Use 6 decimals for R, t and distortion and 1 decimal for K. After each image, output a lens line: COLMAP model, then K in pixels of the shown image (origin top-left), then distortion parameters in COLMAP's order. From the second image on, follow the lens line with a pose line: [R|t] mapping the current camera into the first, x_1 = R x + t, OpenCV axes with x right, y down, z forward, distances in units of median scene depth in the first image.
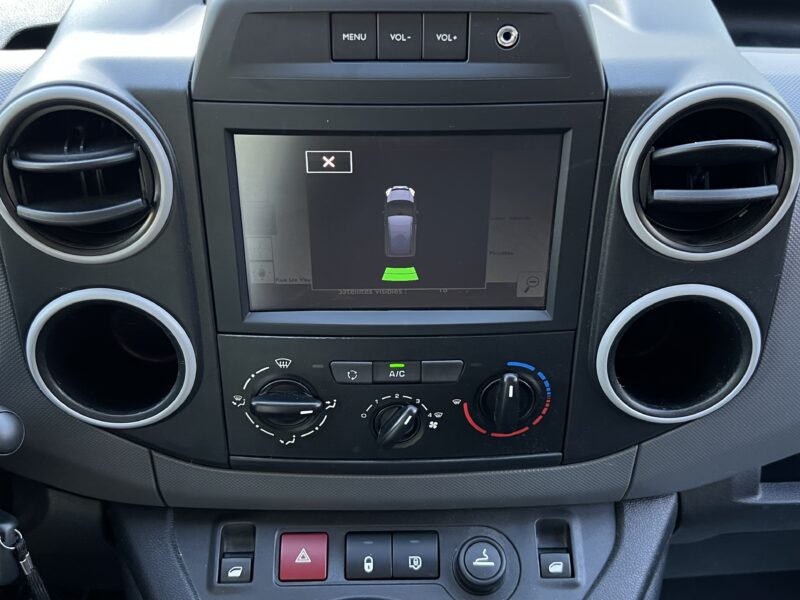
lens RADIAL K [[950.3, 0, 407.8], [0, 950.3, 317.5], [0, 0, 1]] dist [0.033110, 0.000000]
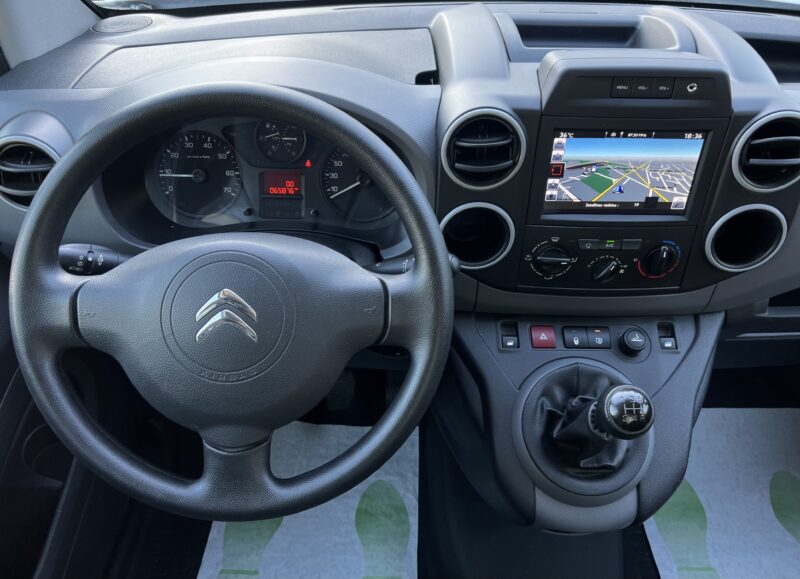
lens RADIAL K [[683.2, 0, 403.3], [0, 683.2, 287.3], [0, 0, 1]] dist [0.004595, -0.003157]
pose [[0.999725, 0.016822, -0.016340, -0.434963], [-0.015436, 0.996548, 0.081567, 0.035171], [0.017655, -0.081292, 0.996534, -0.505461]]
